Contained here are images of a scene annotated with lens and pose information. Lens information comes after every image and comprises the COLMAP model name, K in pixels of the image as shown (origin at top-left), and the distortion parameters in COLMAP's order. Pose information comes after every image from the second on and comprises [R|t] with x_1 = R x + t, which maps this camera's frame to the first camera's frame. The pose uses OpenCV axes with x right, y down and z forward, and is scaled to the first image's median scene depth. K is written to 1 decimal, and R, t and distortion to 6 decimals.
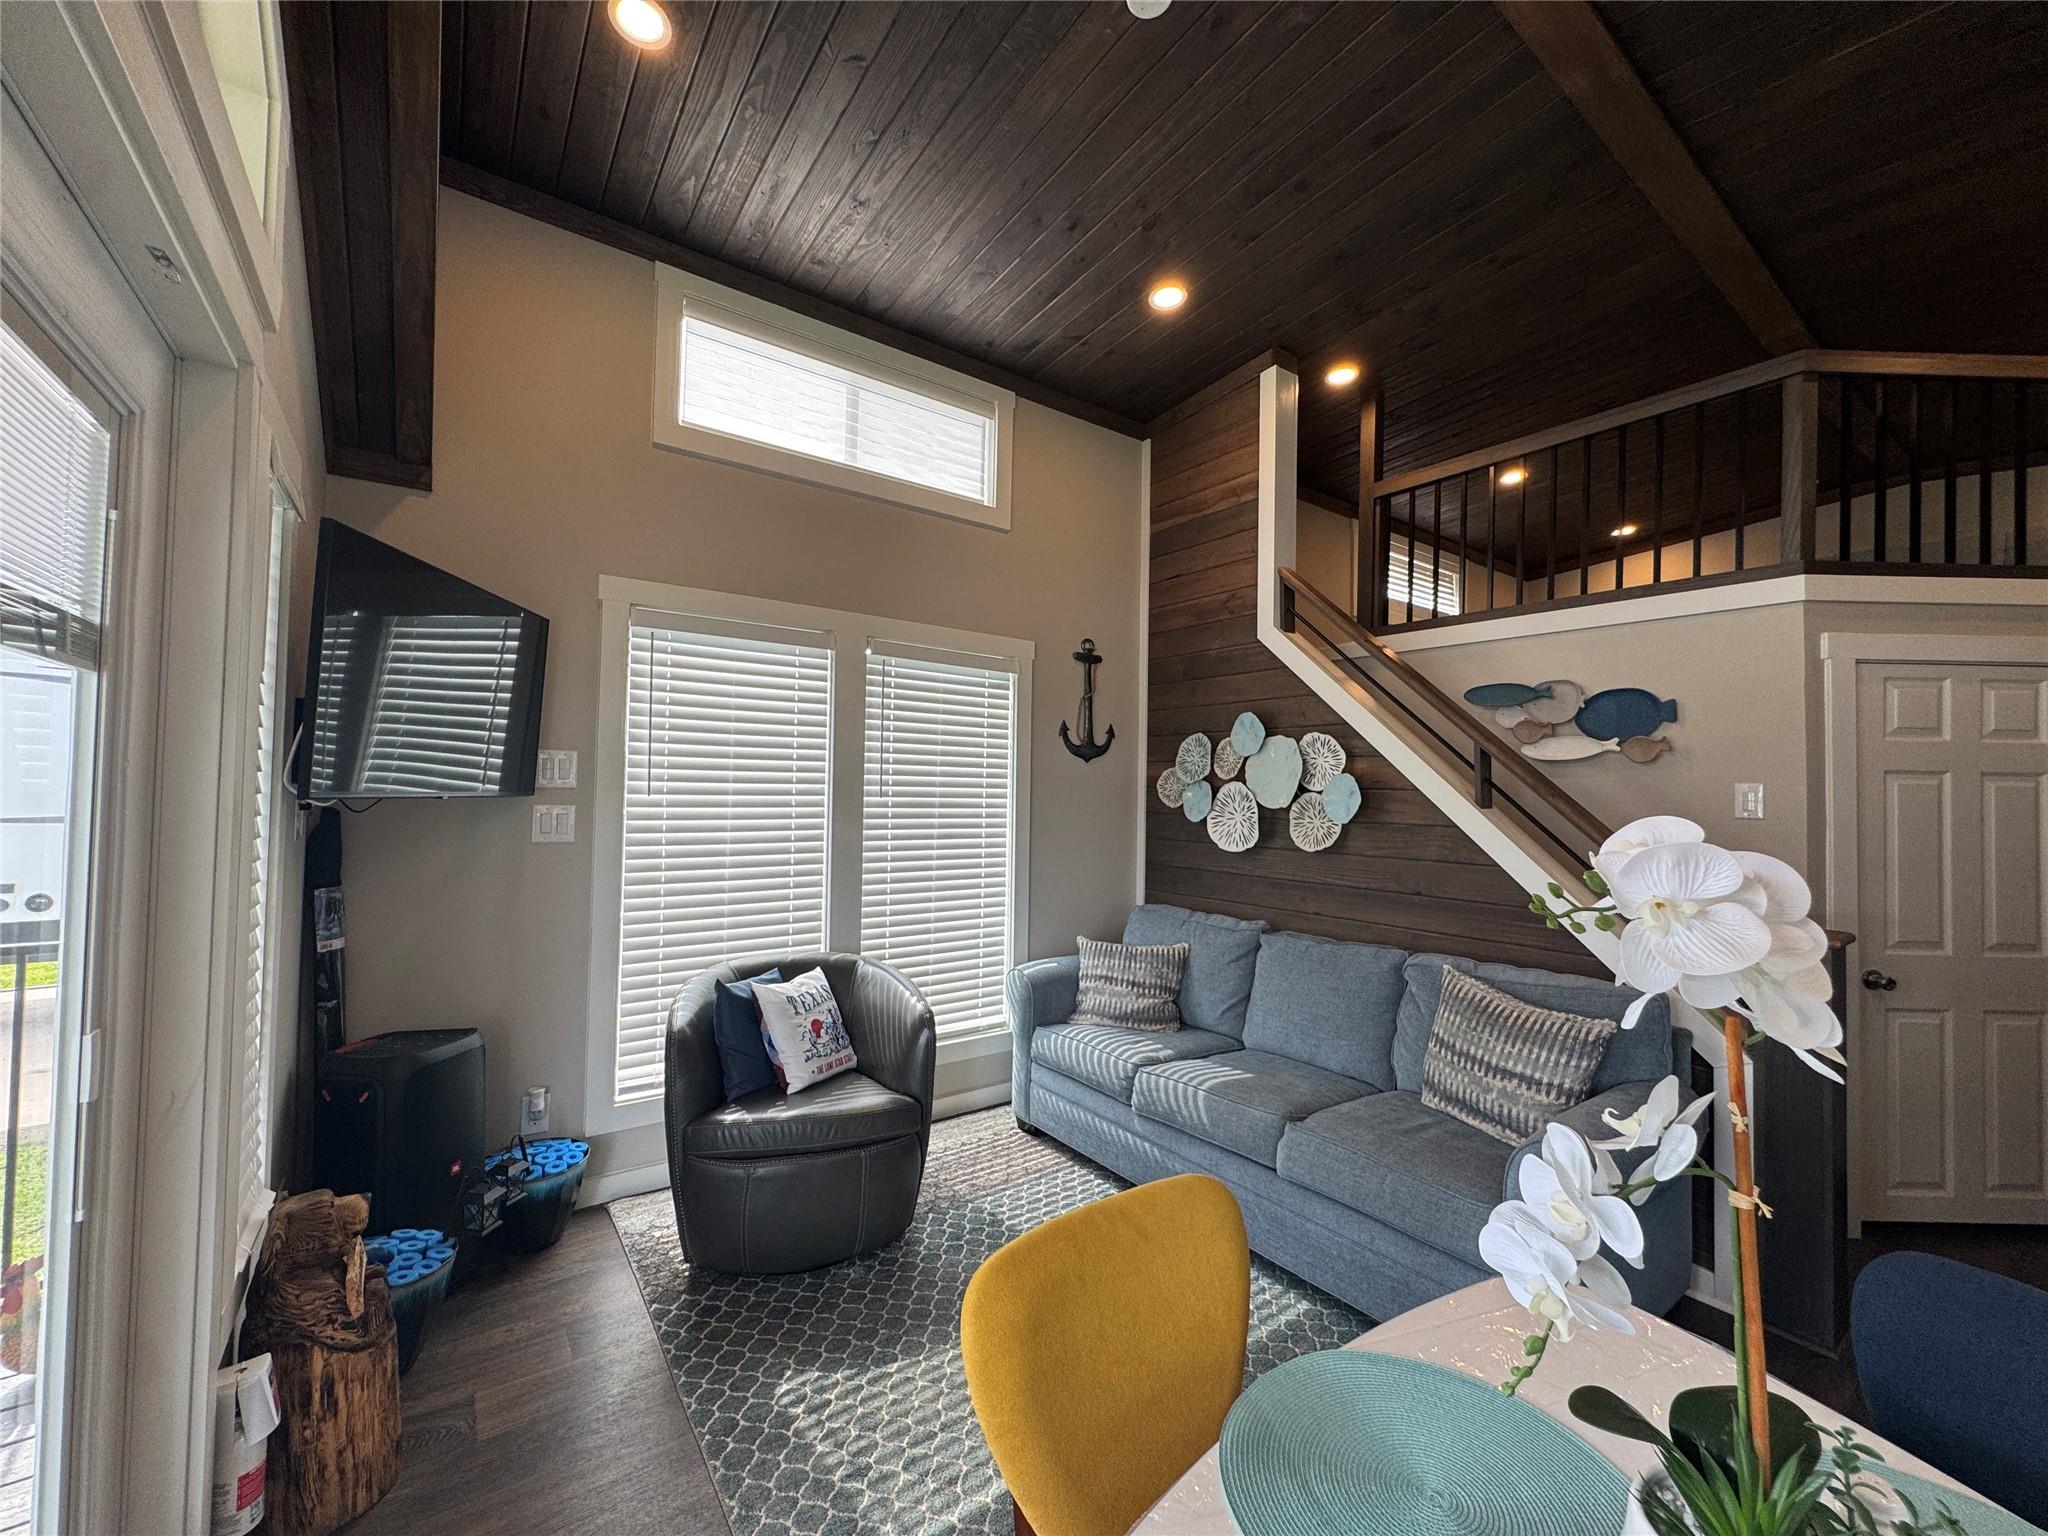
lens RADIAL K [[812.7, 0, 1018.8], [0, 812.7, 769.1], [0, 0, 1]] dist [-0.005526, 0.000667]
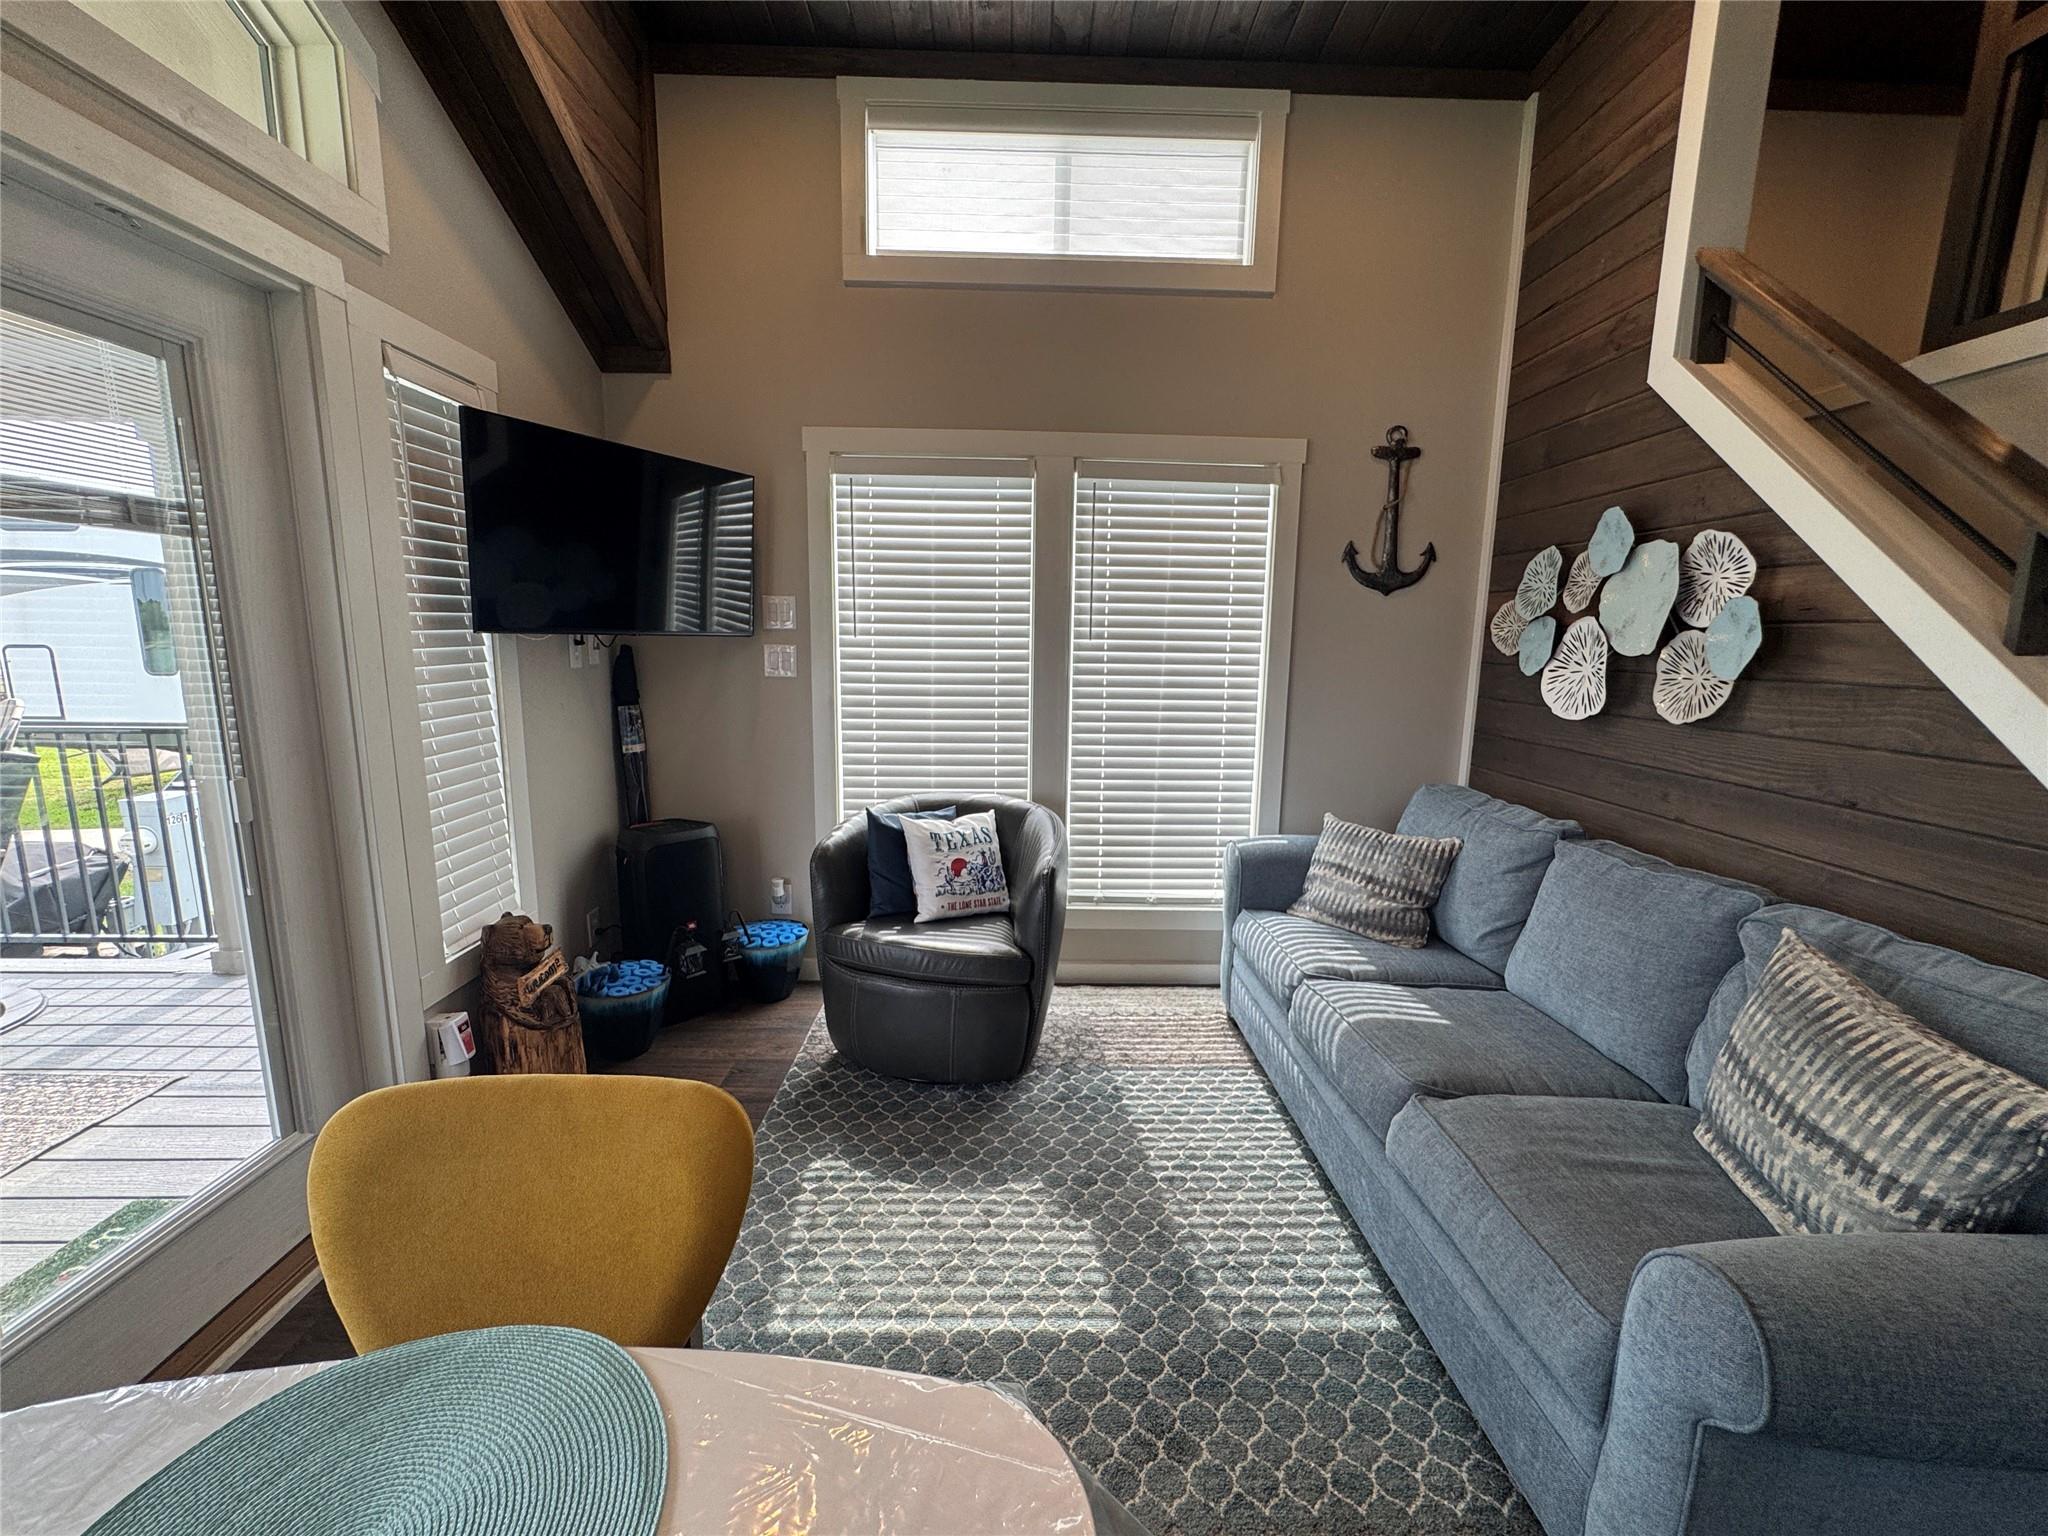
lens RADIAL K [[812.7, 0, 1020.2], [0, 812.7, 768.1], [0, 0, 1]] dist [-0.005526, 0.000667]
pose [[0.821961, 0.086171, -0.562988, 0.319333], [0.014281, 0.985059, 0.171623, 0.020519], [0.569365, -0.149107, 0.808450, 0.204327]]
